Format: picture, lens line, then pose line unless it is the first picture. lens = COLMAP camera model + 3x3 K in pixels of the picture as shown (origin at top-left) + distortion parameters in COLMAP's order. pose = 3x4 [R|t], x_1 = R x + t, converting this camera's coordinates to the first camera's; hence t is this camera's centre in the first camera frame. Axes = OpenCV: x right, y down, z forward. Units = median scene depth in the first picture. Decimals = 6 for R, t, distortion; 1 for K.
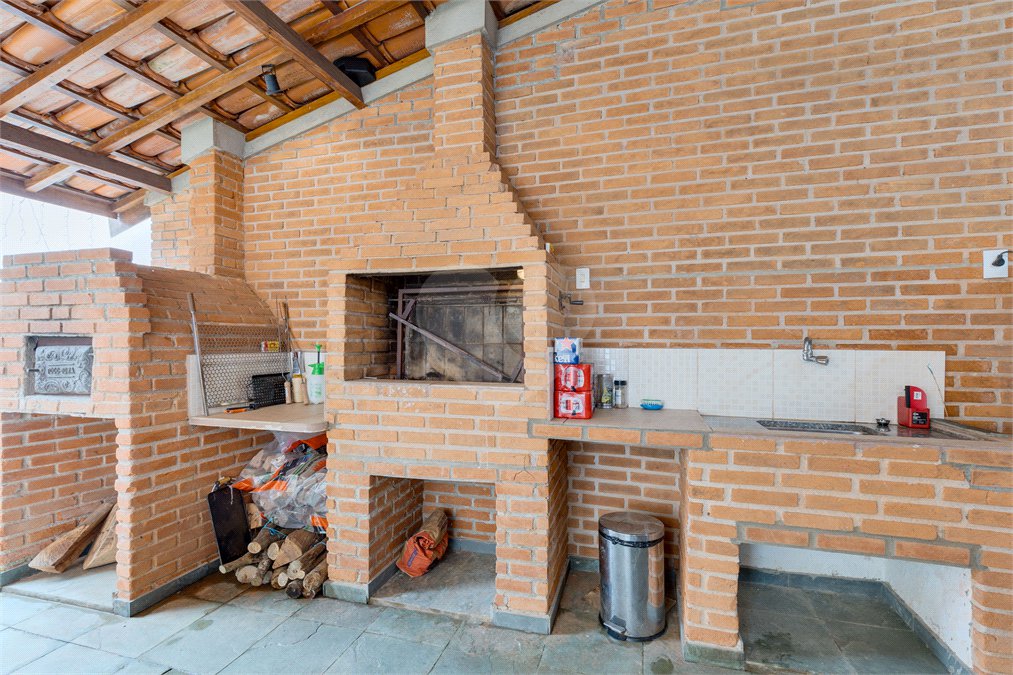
lens RADIAL K [[449.7, 0, 515.4], [0, 449.7, 344.5], [0, 0, 1]] dist [0.000952, -0.000063]
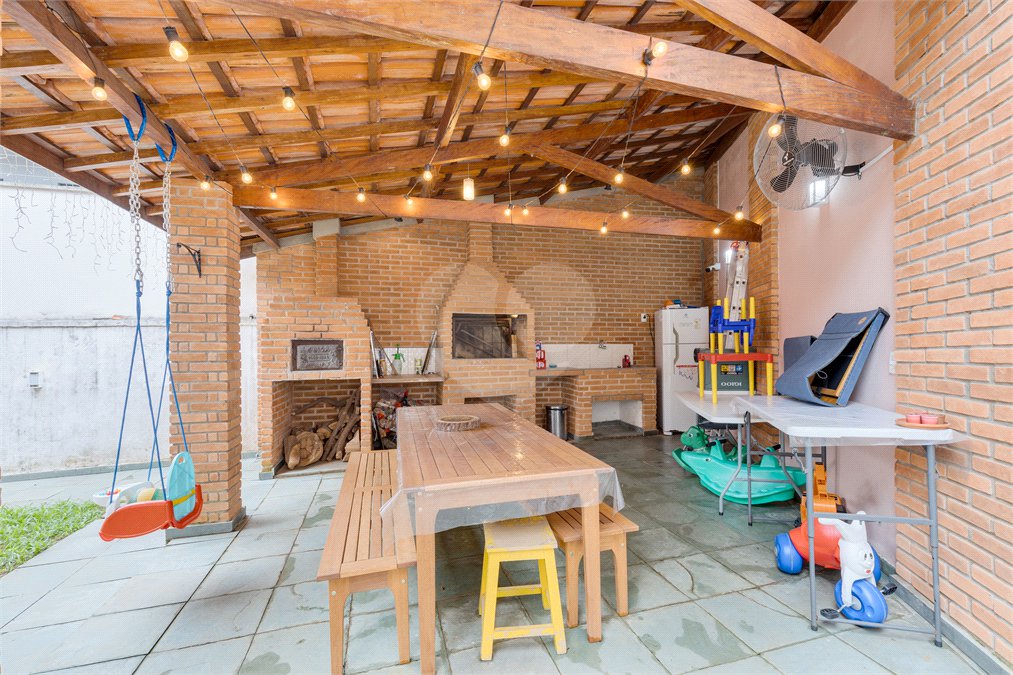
lens RADIAL K [[449.7, 0, 515.4], [0, 449.7, 344.5], [0, 0, 1]] dist [0.000952, -0.000063]
pose [[0.839445, -0.007329, 0.543396, -1.365061], [0.007162, 0.999971, 0.002424, 0.003260], [-0.543398, 0.001857, 0.839473, -1.130581]]
